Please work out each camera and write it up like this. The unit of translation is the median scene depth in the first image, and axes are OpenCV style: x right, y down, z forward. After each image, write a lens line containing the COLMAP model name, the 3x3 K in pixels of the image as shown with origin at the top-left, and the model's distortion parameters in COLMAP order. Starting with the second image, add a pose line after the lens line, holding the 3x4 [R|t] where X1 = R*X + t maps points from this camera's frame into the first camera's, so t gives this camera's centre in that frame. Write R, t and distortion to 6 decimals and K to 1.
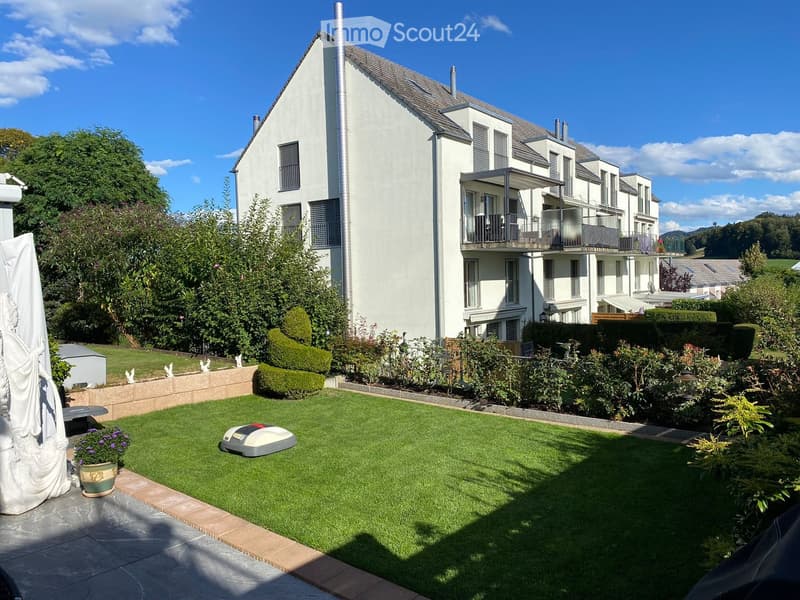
lens RADIAL K [[603.3, 0, 401.9], [0, 603.3, 295.0], [0, 0, 1]] dist [0.015996, -0.012415]
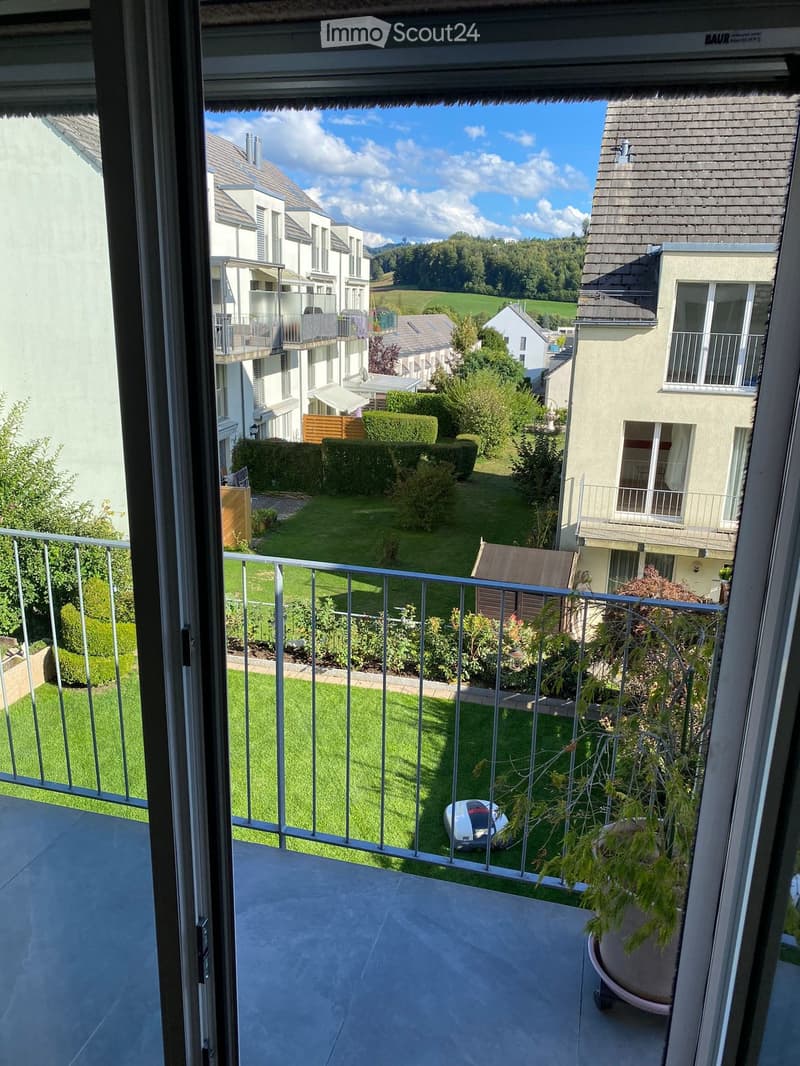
lens RADIAL K [[803.9, 0, 402.3], [0, 803.9, 539.3], [0, 0, 1]] dist [0.015996, -0.012415]
pose [[0.887980, -0.084697, 0.452016, -0.073473], [-0.033453, 0.968394, 0.247172, -0.080039], [-0.458664, -0.234605, 0.857081, -0.035115]]
